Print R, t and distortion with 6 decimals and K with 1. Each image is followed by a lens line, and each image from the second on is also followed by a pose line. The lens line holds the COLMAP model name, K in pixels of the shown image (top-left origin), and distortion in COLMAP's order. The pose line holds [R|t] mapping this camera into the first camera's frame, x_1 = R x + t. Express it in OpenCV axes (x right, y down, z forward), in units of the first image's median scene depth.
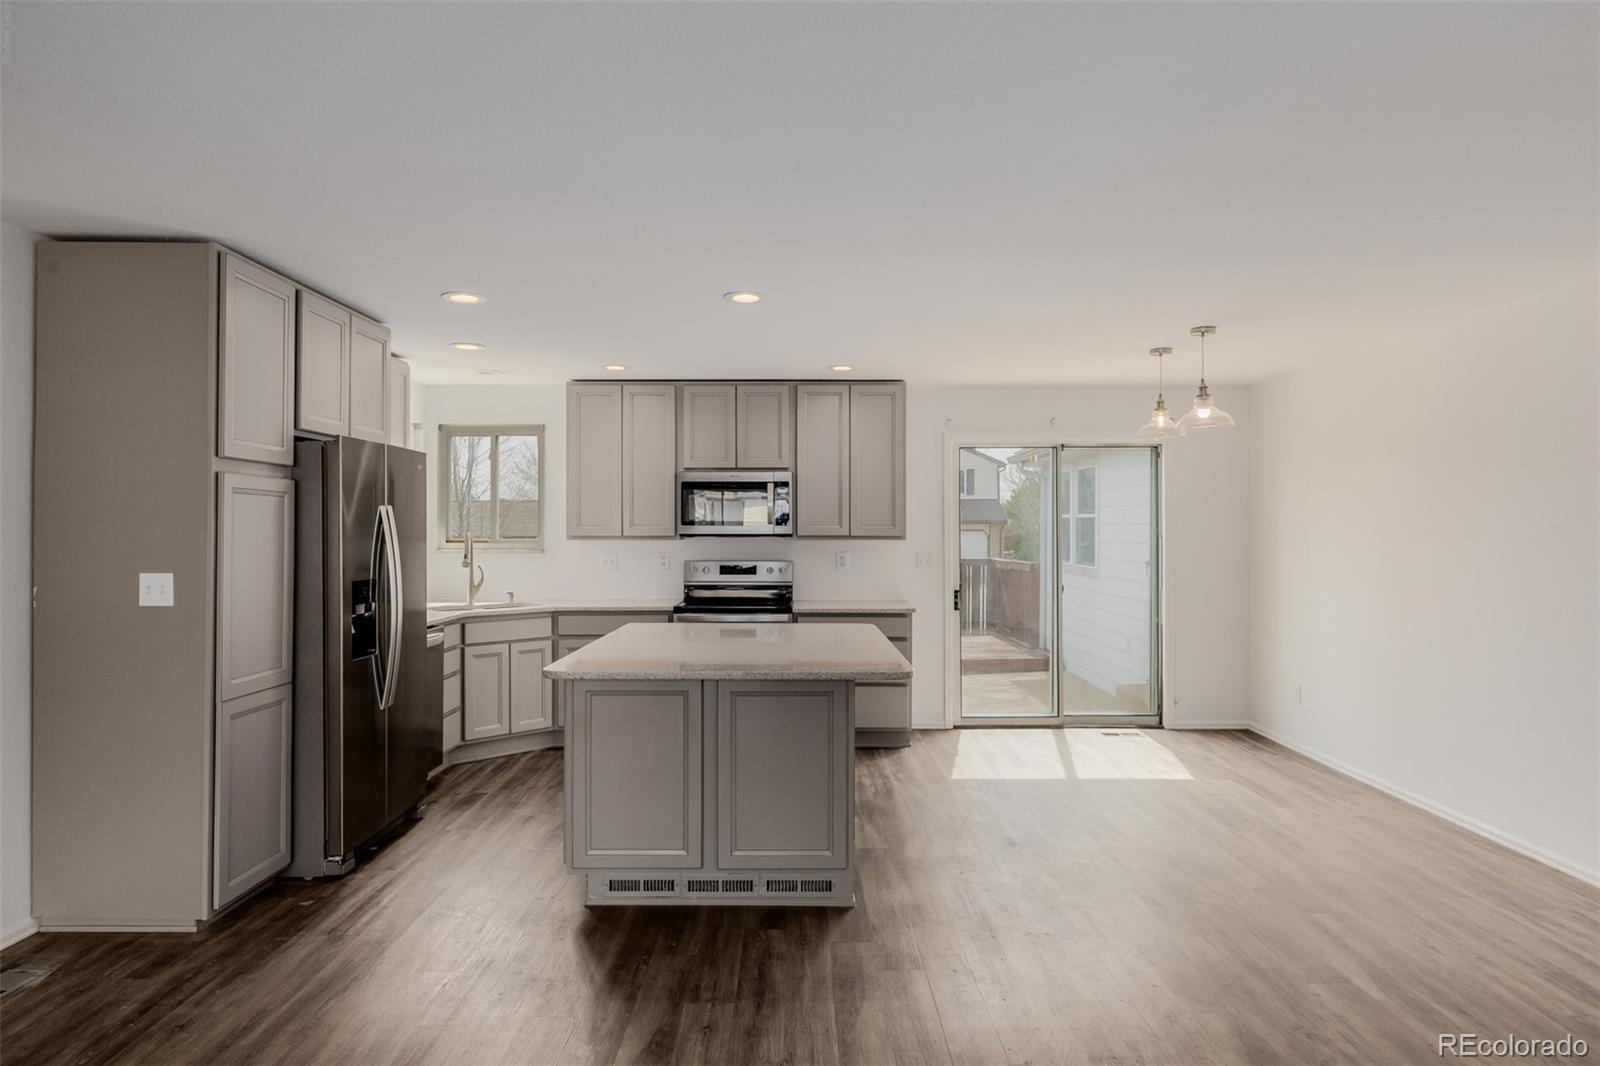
lens RADIAL K [[988.0, 0, 800.0], [0, 988.0, 533.0], [0, 0, 1]] dist [0.025361, -0.000348]
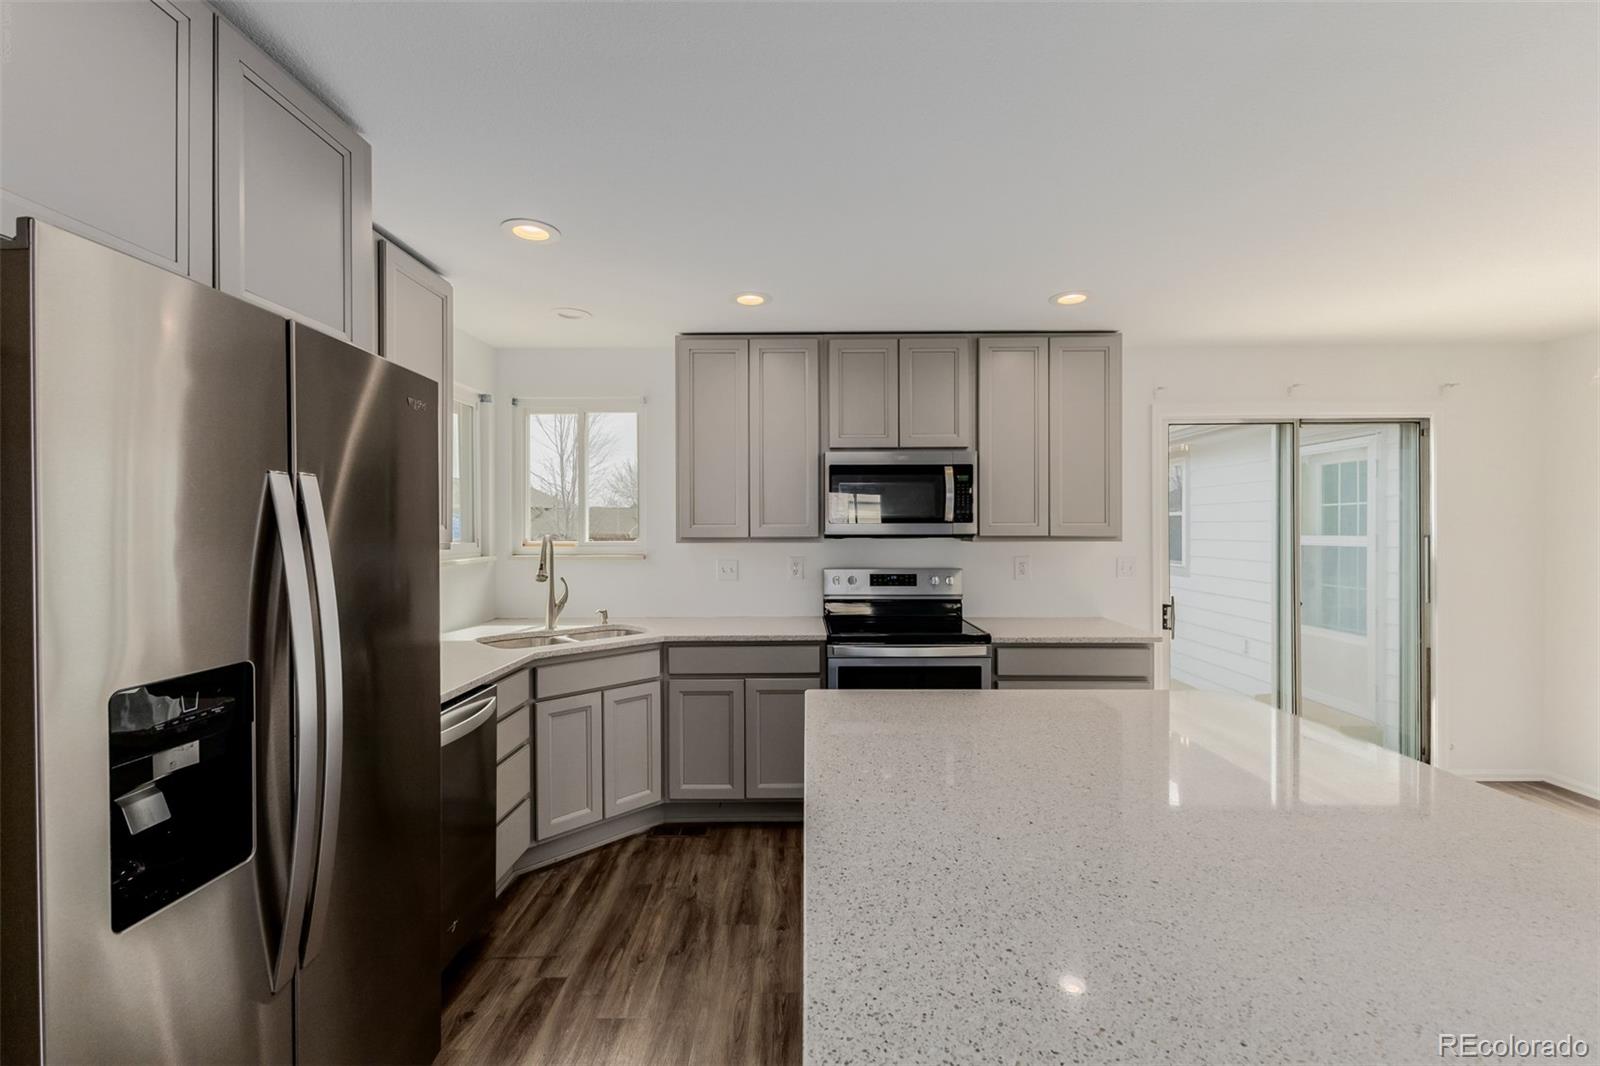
lens RADIAL K [[690.2, 0, 802.9], [0, 690.2, 531.0], [0, 0, 1]] dist [0.005453, -0.001323]
pose [[0.999986, -0.003143, -0.004356, -0.142824], [0.003147, 0.999995, 0.001000, -0.002514], [0.004353, -0.001014, 0.999990, 0.491160]]
